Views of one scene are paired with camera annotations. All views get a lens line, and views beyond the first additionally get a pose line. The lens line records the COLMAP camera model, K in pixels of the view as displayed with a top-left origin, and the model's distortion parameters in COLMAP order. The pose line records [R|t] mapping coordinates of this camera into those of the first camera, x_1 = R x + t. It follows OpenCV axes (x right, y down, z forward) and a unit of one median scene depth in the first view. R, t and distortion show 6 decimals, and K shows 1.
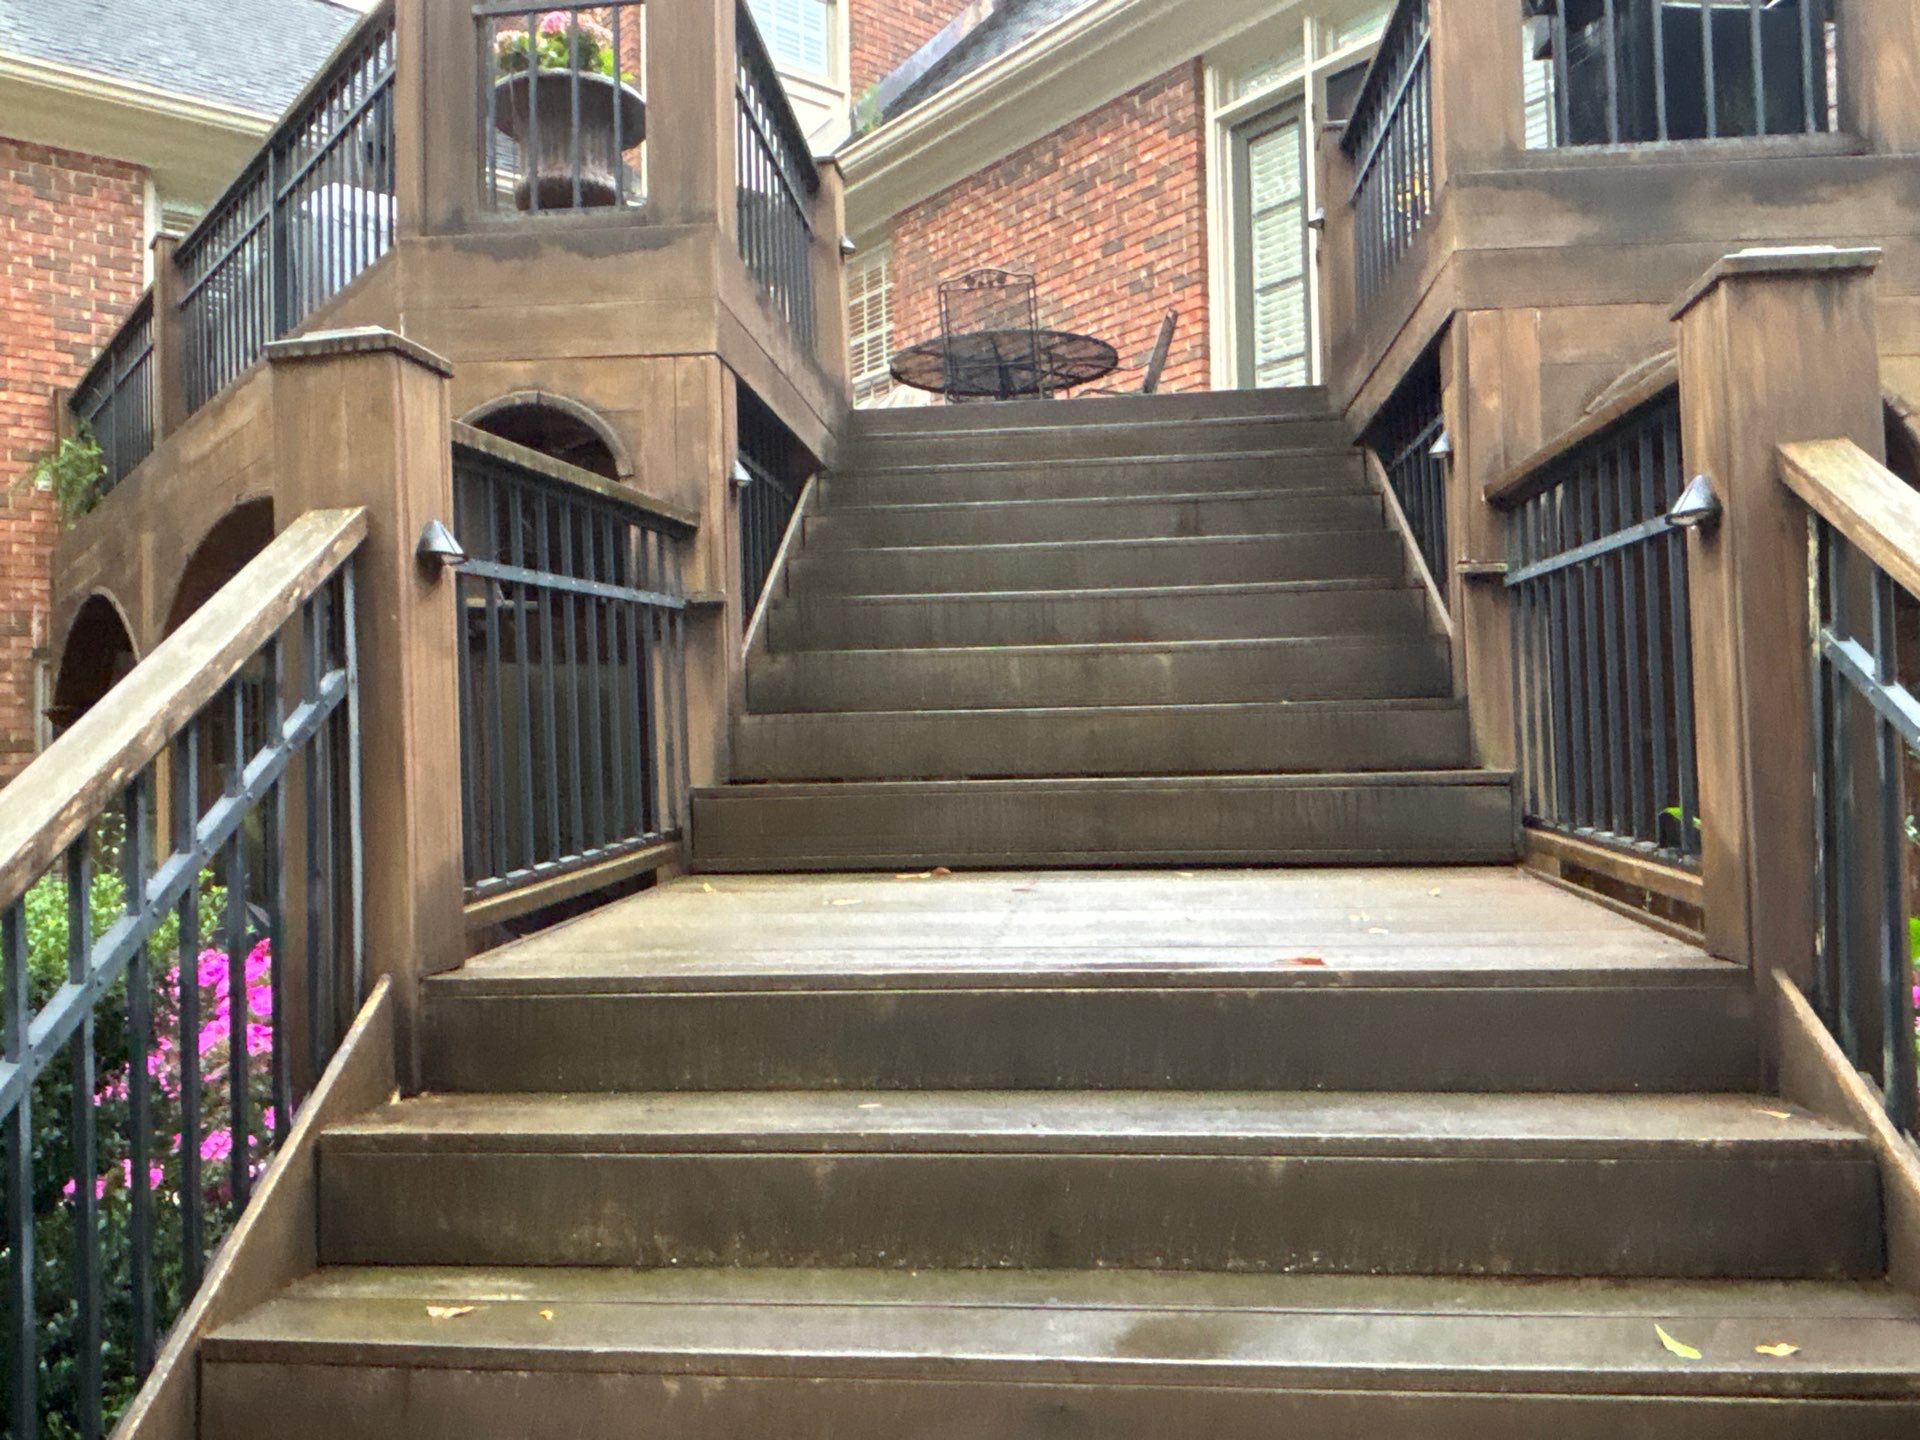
lens RADIAL K [[1447.6, 0, 960.0], [0, 1447.6, 720.0], [0, 0, 1]] dist [0.086963, -0.130595]
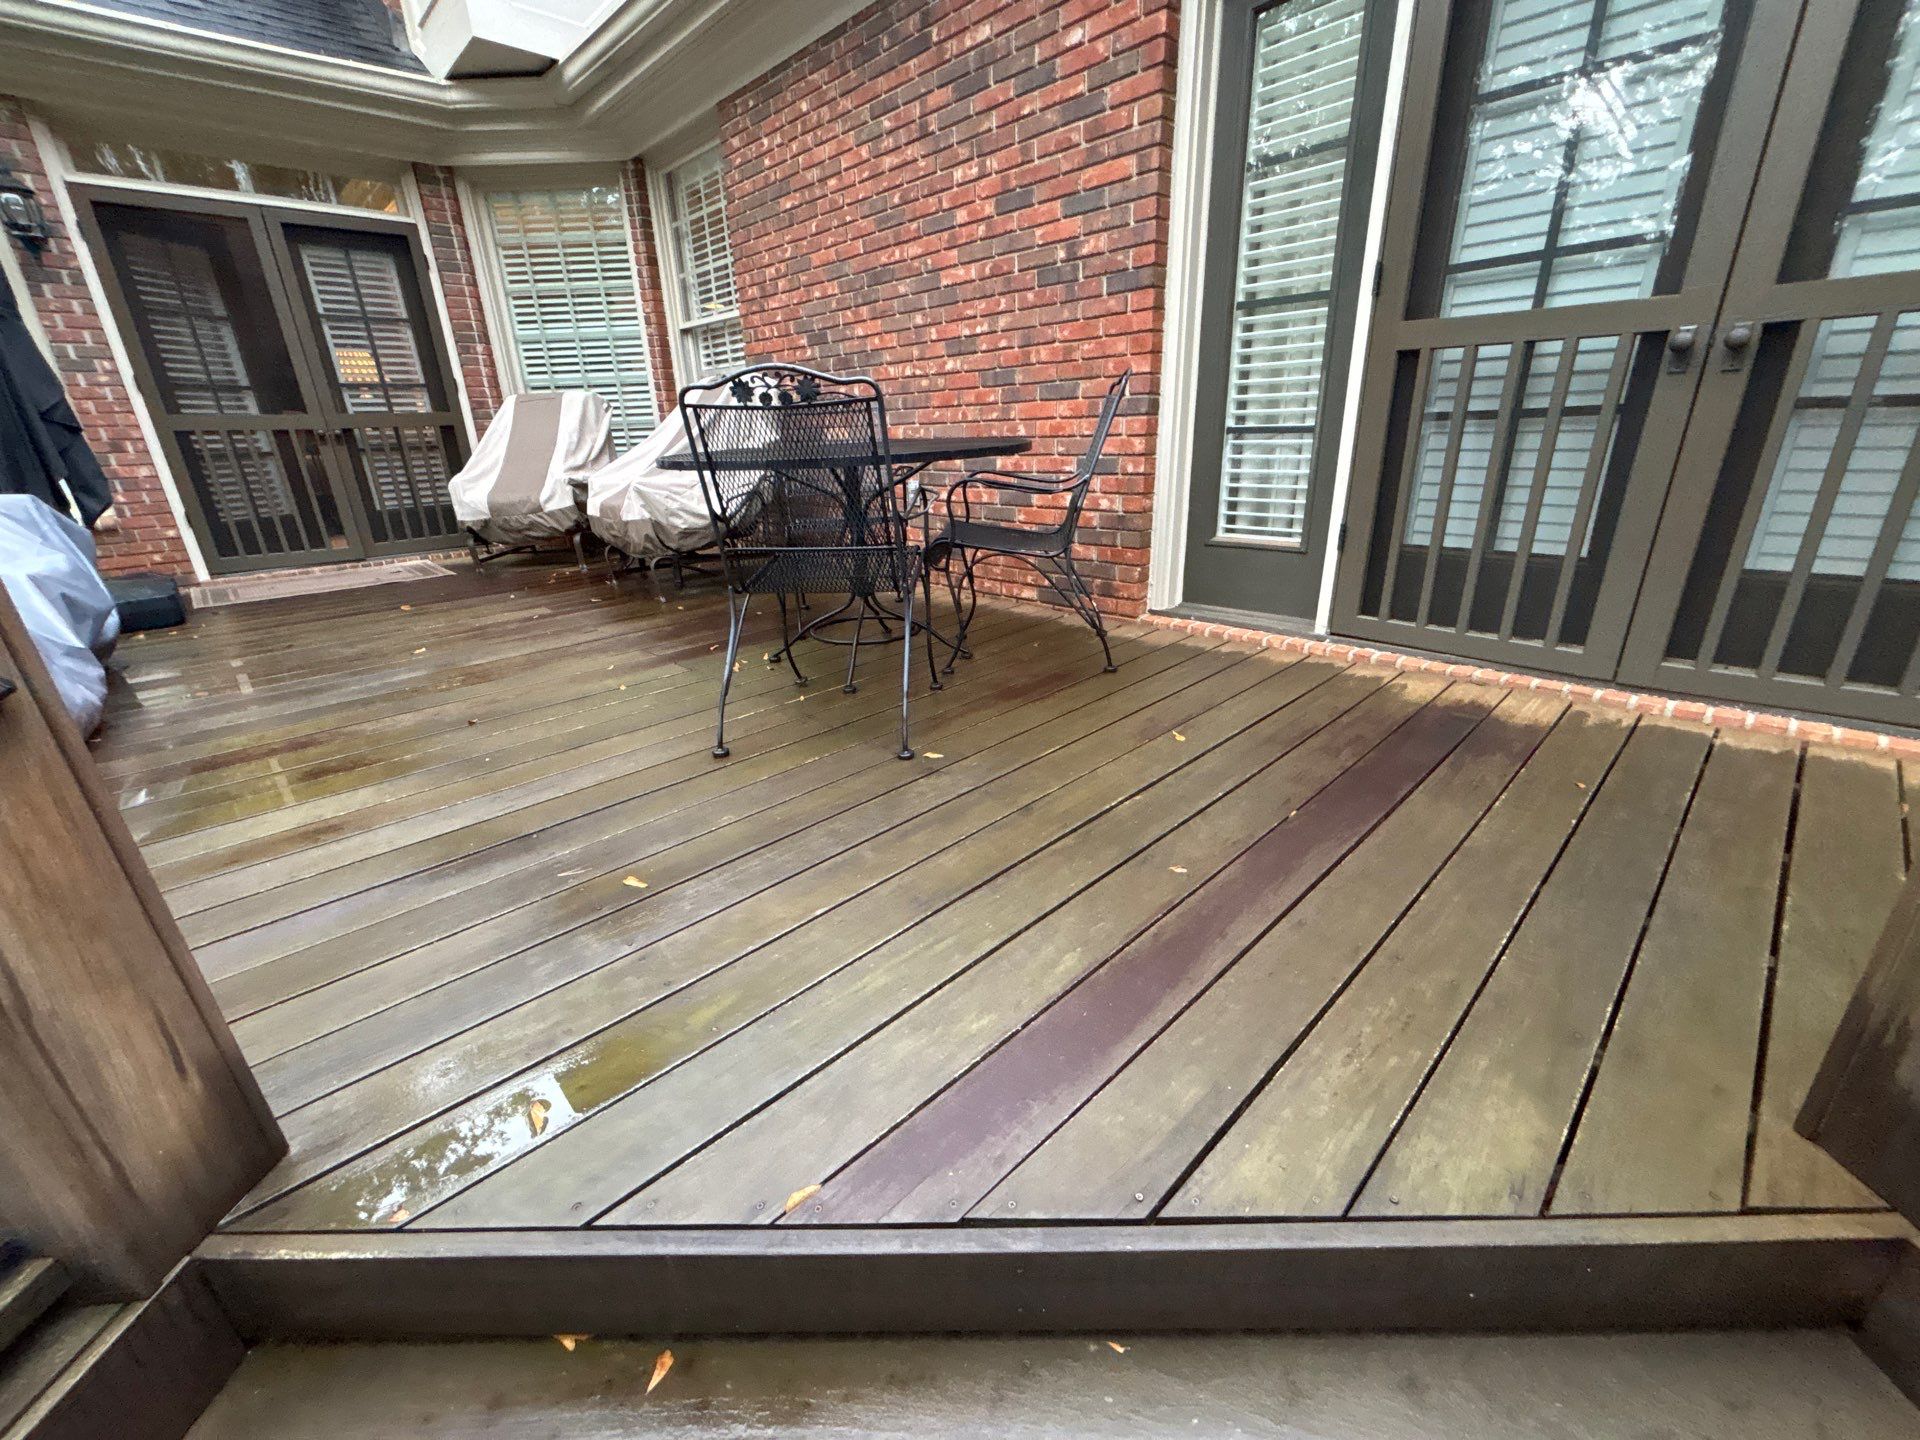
lens RADIAL K [[770.7, 0, 960.0], [0, 770.7, 720.0], [0, 0, 1]] dist [-0.013589, 0.008420]
pose [[0.995891, -0.042376, 0.080030, 0.045156], [0.007822, 0.920705, 0.390181, -0.258627], [-0.090218, -0.387952, 0.917254, 0.628949]]
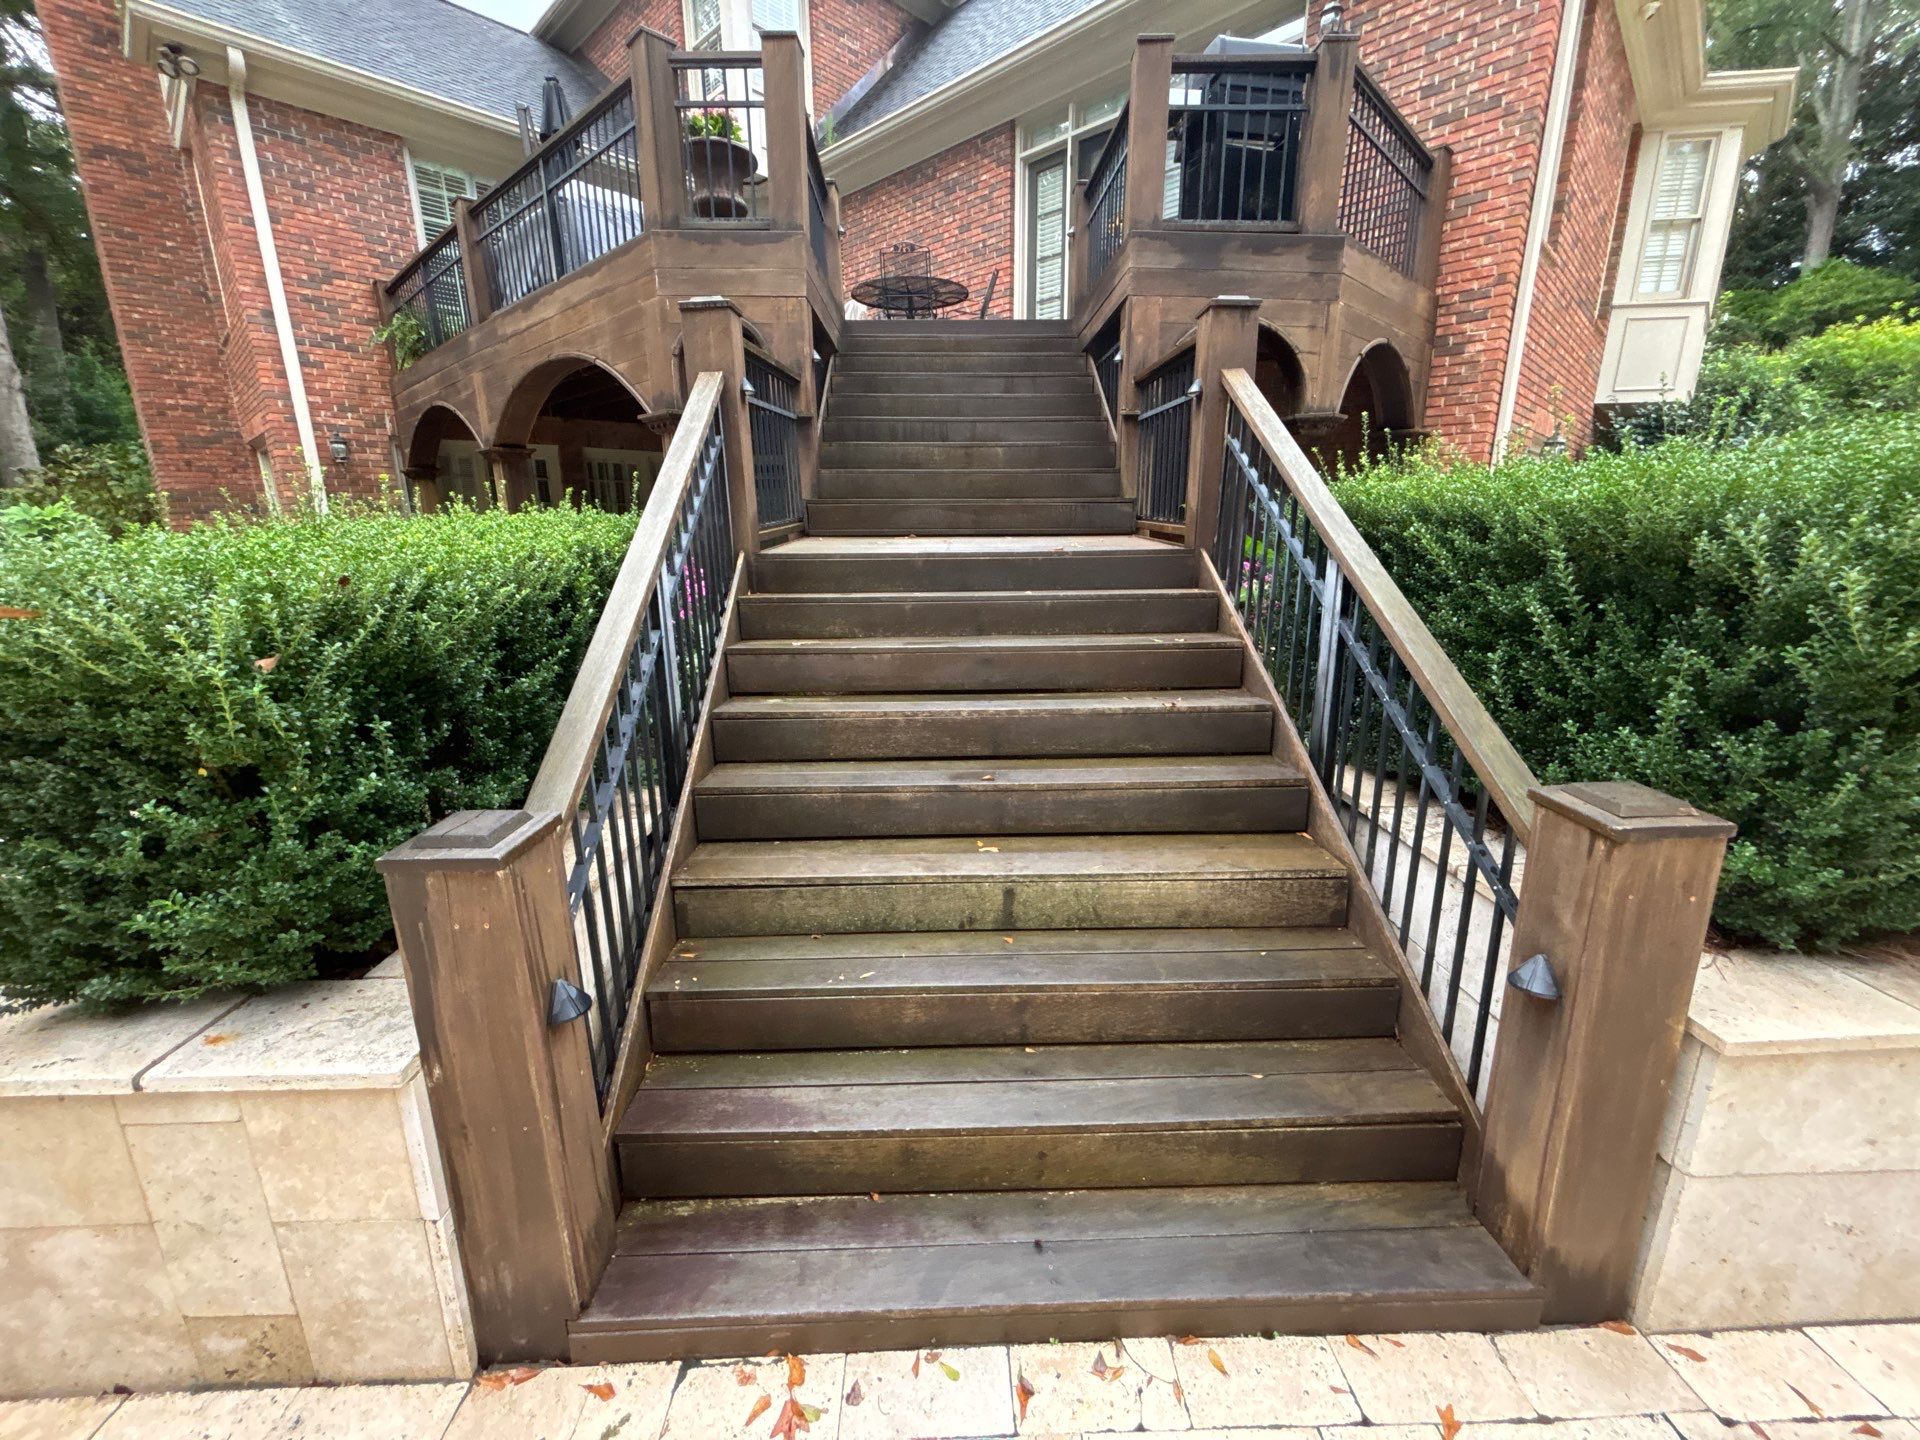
lens RADIAL K [[770.7, 0, 960.0], [0, 770.7, 720.0], [0, 0, 1]] dist [-0.013589, 0.008420]
pose [[0.991832, -0.015363, 0.126626, -0.041041], [-0.020413, 0.960809, 0.276458, 0.017232], [-0.125910, -0.276785, 0.952647, -0.141288]]
